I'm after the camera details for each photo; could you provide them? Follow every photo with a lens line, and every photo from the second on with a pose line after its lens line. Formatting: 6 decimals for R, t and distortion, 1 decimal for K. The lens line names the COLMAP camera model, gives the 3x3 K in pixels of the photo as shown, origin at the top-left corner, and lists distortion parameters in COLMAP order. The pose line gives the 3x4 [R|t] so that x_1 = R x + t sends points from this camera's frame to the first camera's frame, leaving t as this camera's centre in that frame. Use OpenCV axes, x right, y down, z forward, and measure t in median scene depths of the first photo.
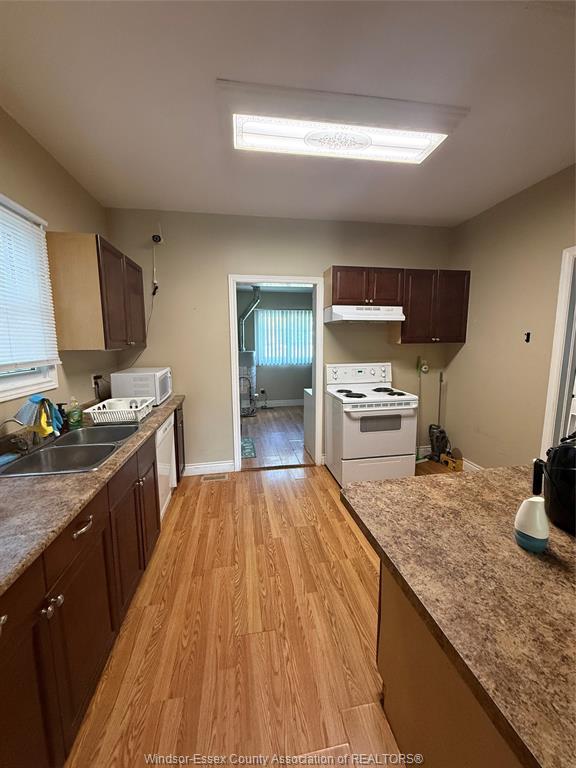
lens RADIAL K [[308.8, 0, 292.7], [0, 308.8, 380.6], [0, 0, 1]] dist [-0.003044, -0.001446]
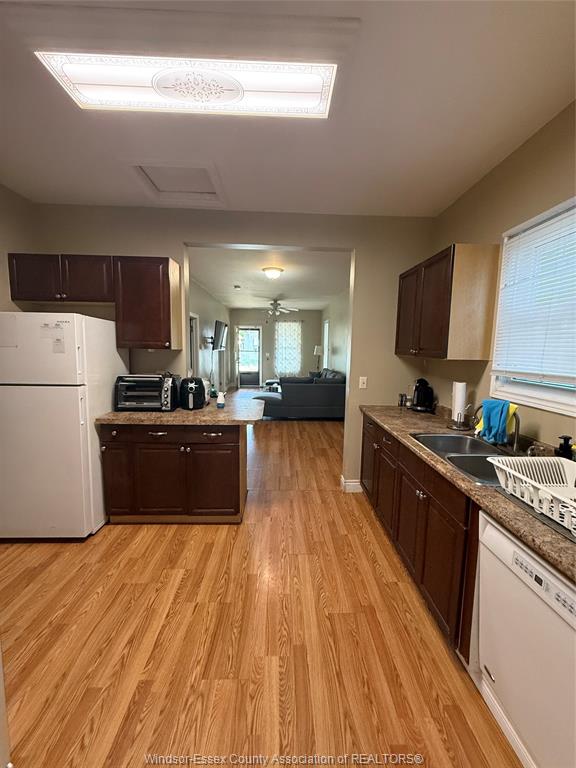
lens RADIAL K [[308.8, 0, 290.5], [0, 308.8, 384.2], [0, 0, 1]] dist [-0.003044, -0.001446]
pose [[-0.990065, -0.025963, 0.138192, -0.203015], [0.008665, 0.969672, 0.244256, -0.241661], [-0.140342, 0.243026, -0.959814, 1.836241]]
